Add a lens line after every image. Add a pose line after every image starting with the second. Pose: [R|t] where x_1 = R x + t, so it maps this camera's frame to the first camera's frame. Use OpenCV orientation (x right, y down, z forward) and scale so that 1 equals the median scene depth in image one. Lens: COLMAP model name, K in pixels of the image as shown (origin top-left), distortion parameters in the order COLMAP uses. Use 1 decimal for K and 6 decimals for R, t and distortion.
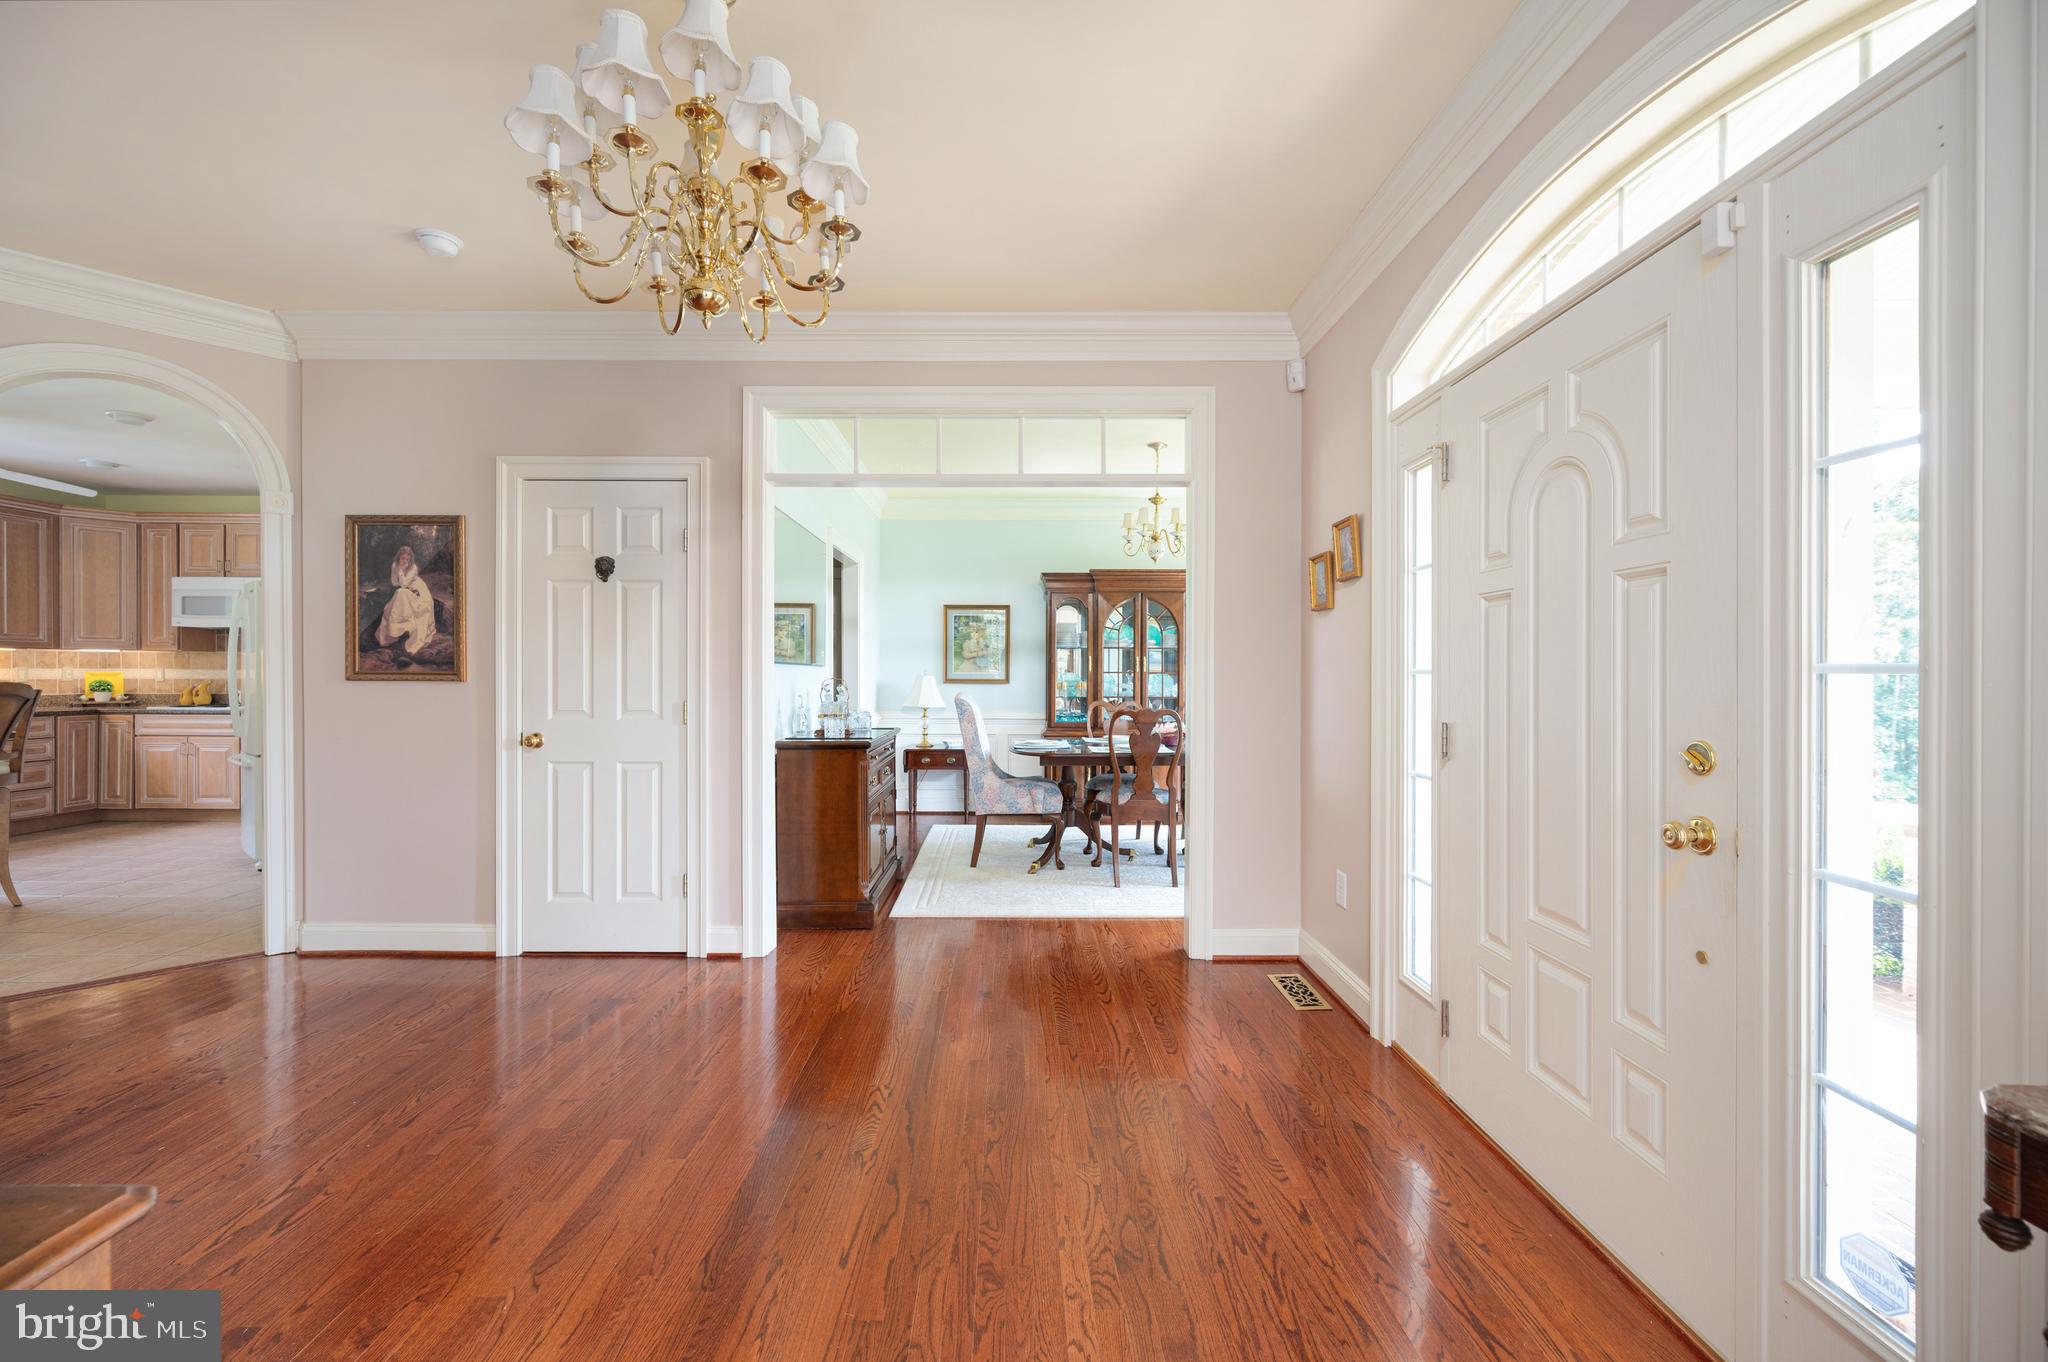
lens RADIAL K [[810.3, 0, 1016.4], [0, 810.3, 682.0], [0, 0, 1]] dist [-0.001487, 0.000003]
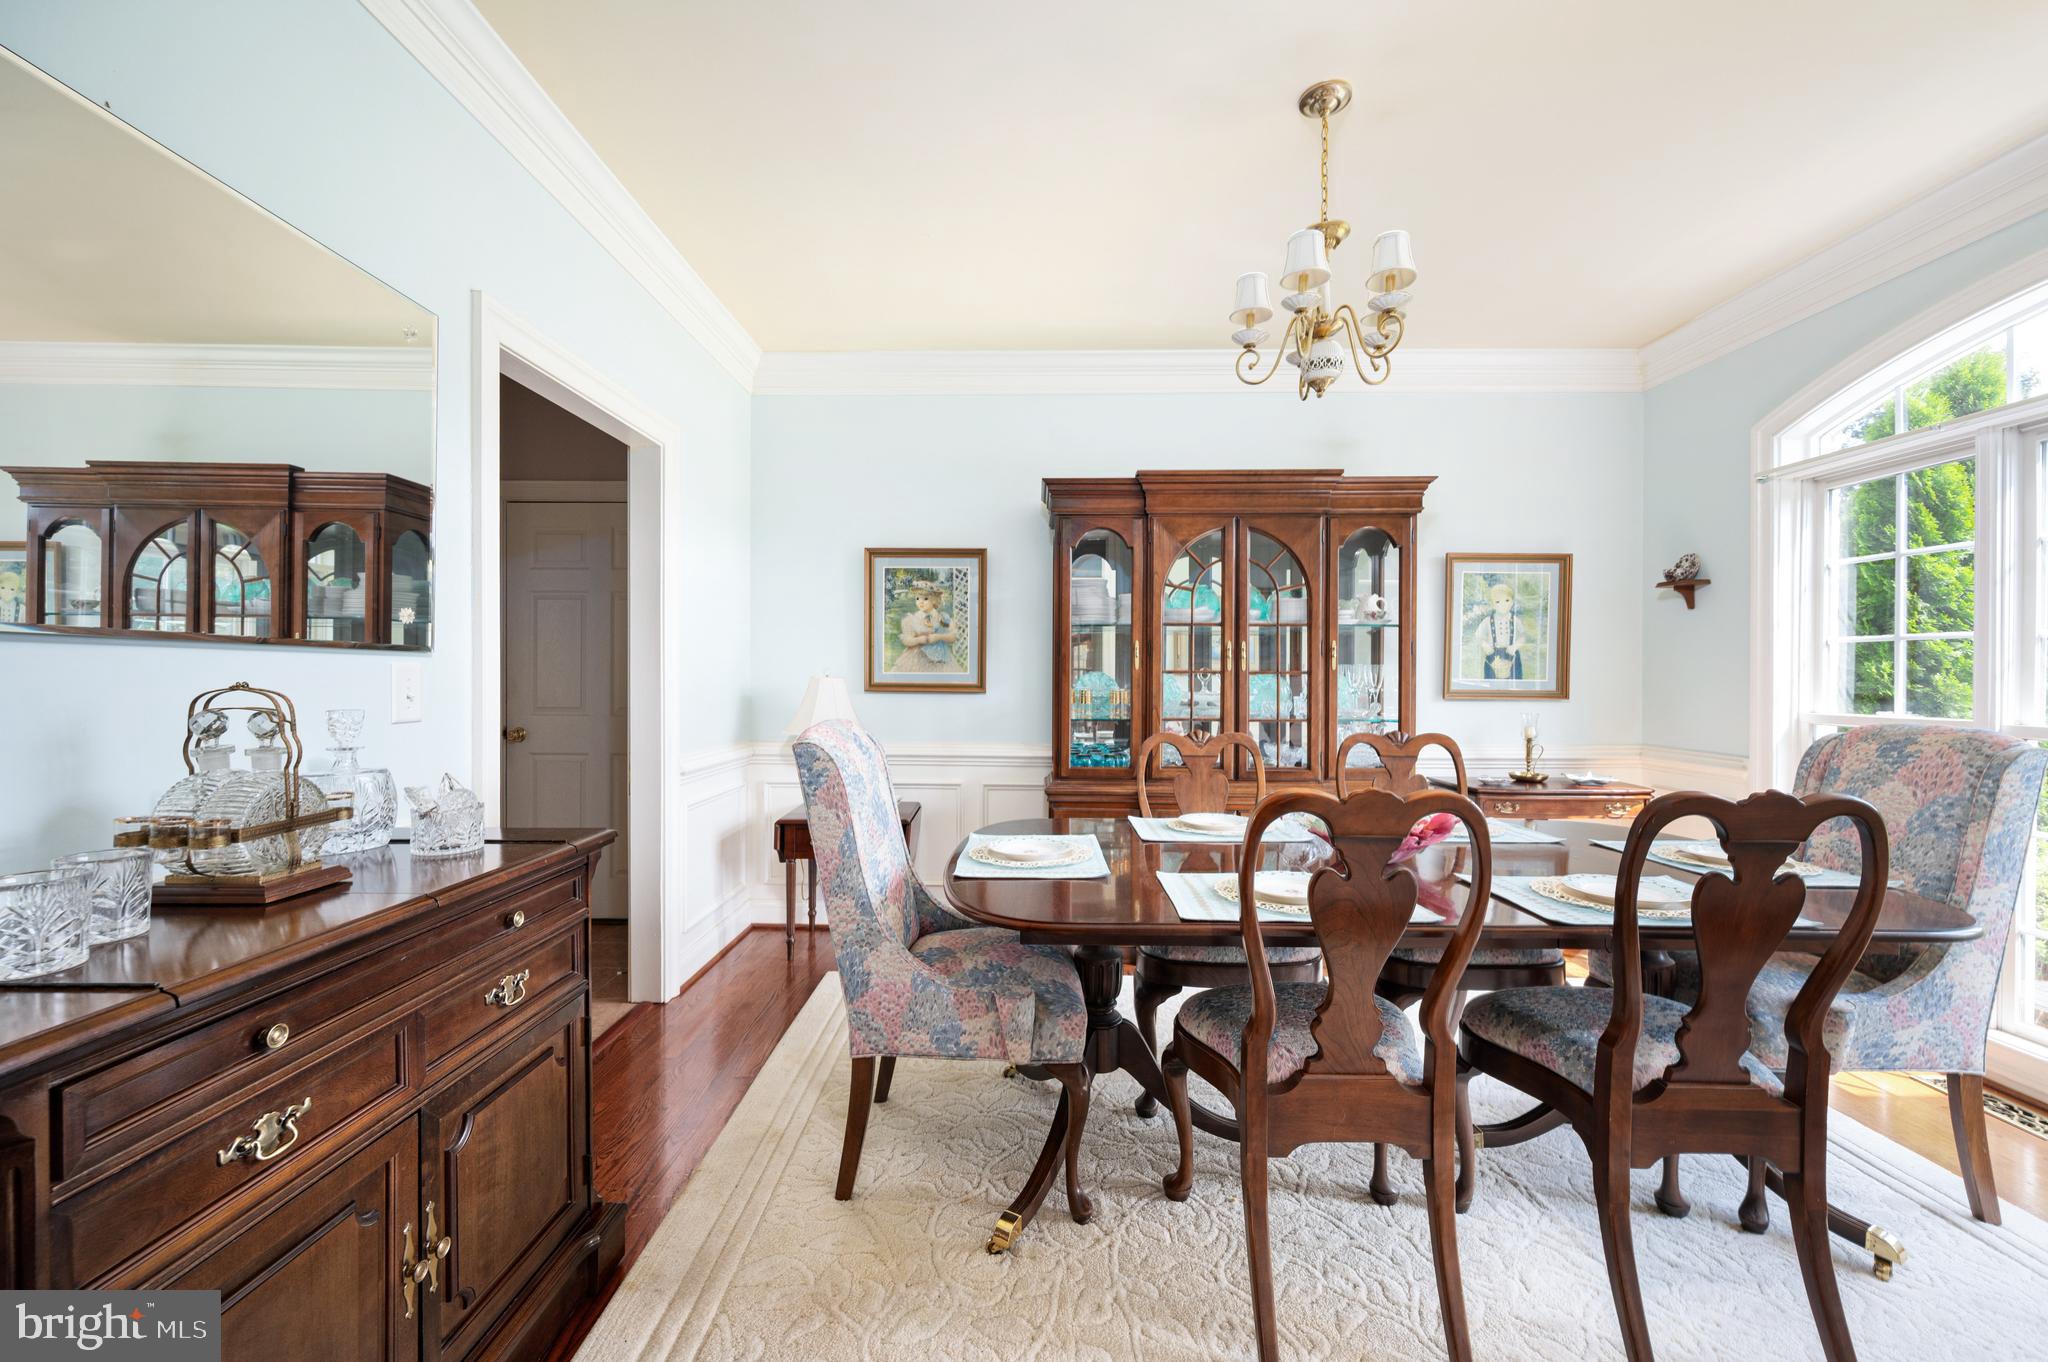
lens RADIAL K [[810.3, 0, 1016.6], [0, 810.3, 679.3], [0, 0, 1]] dist [-0.001487, 0.000003]
pose [[0.999748, -0.000253, -0.022437, 0.026043], [0.000117, 0.999982, -0.006057, -0.003696], [0.022438, 0.006053, 0.999730, 0.480391]]
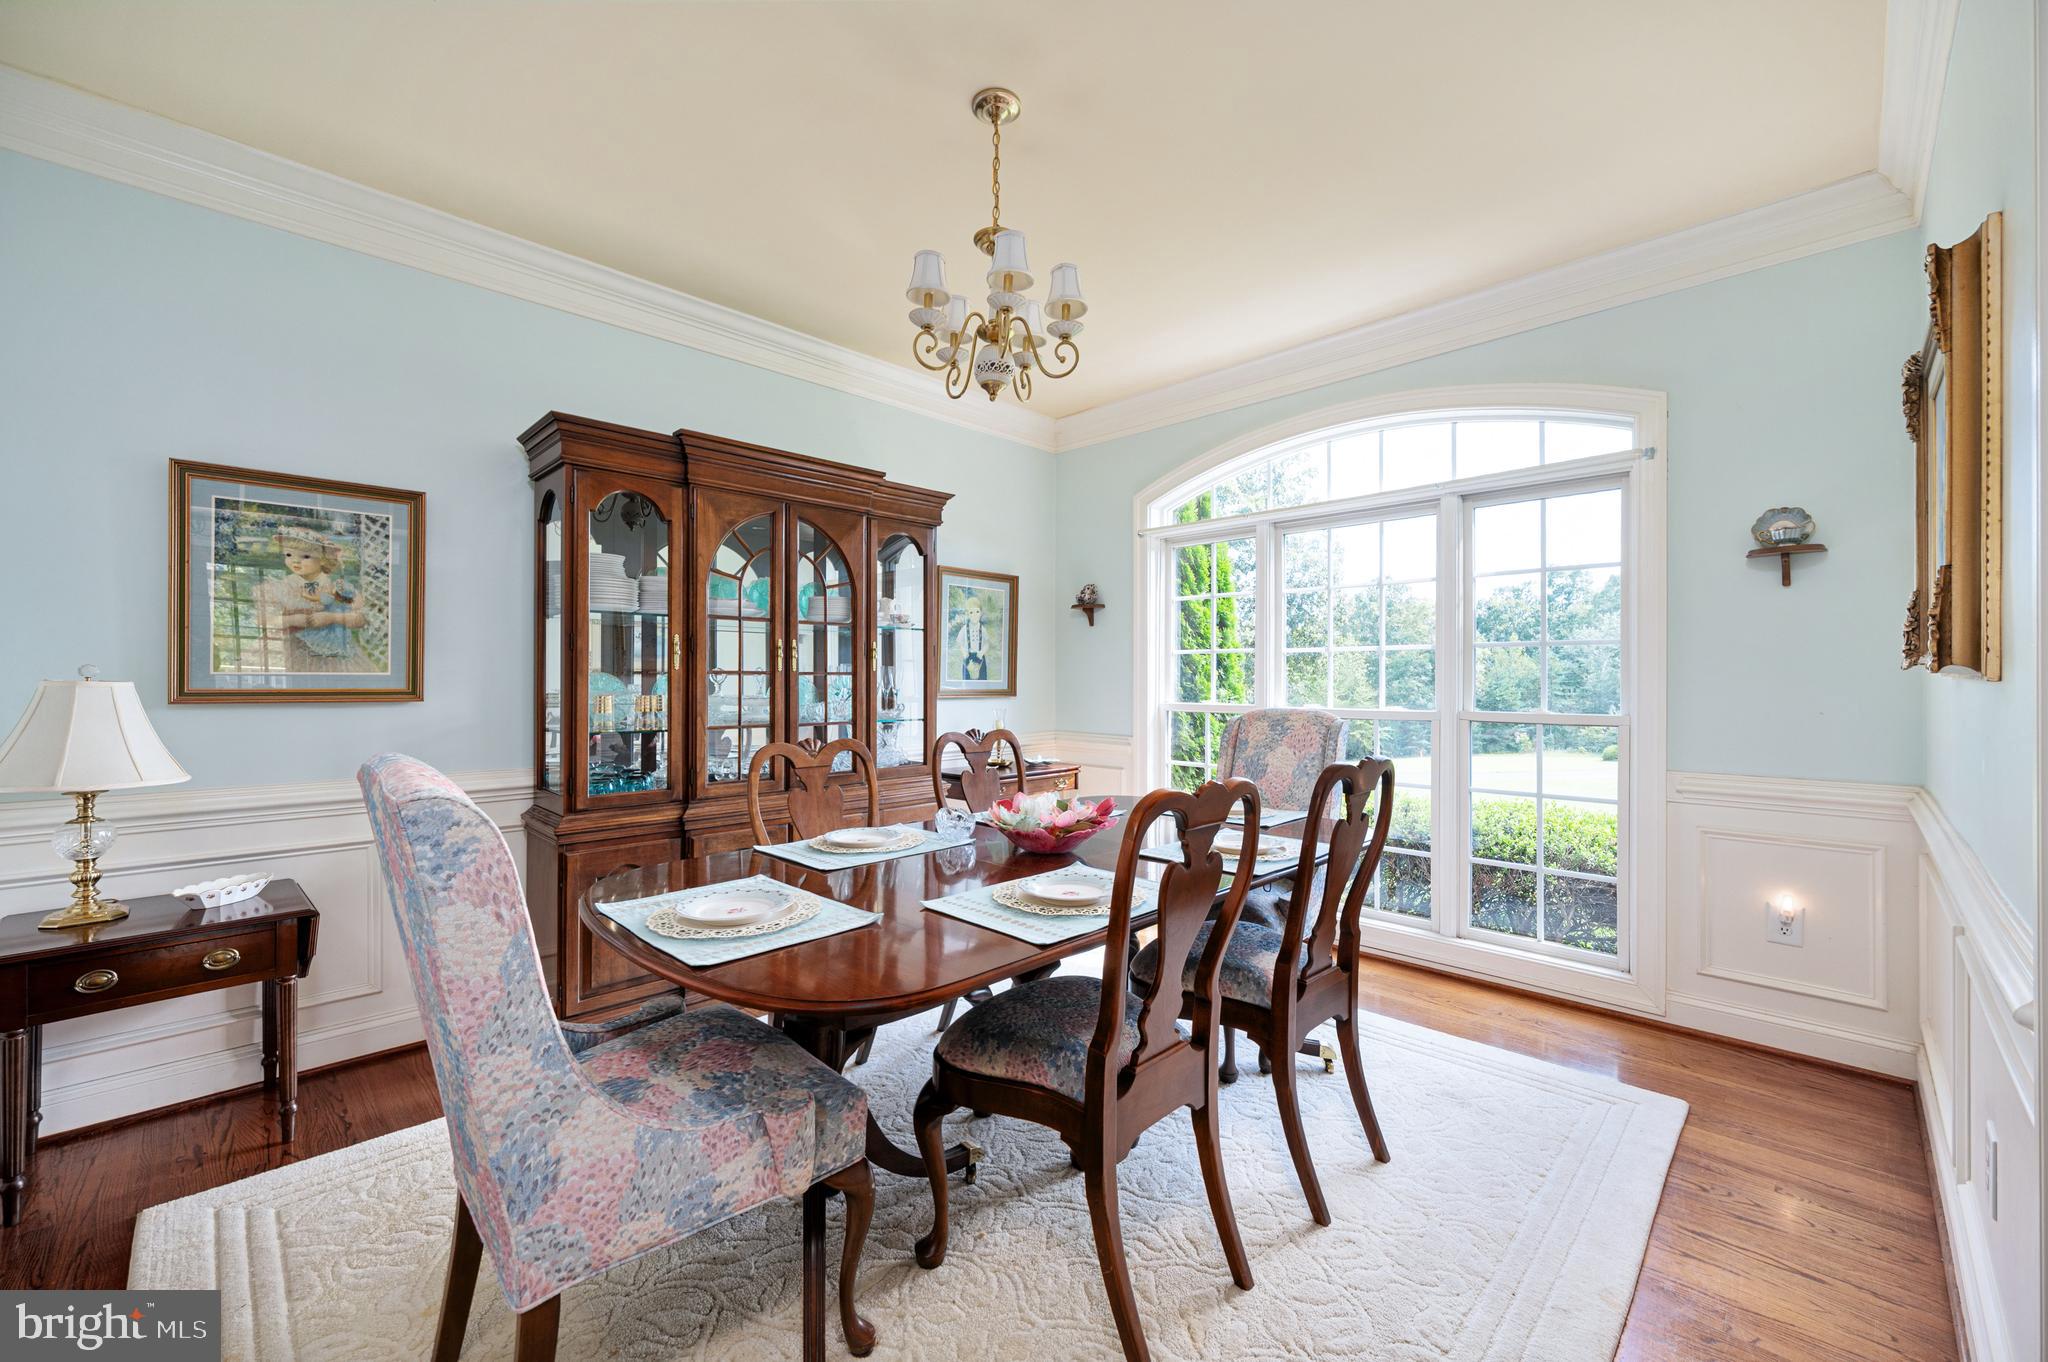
lens RADIAL K [[810.3, 0, 1018.9], [0, 810.3, 681.7], [0, 0, 1]] dist [-0.001487, 0.000003]
pose [[0.710283, -0.004510, 0.703902, -0.081644], [0.007012, 0.999975, -0.000669, -0.004837], [-0.703882, 0.005410, 0.710297, 0.567014]]
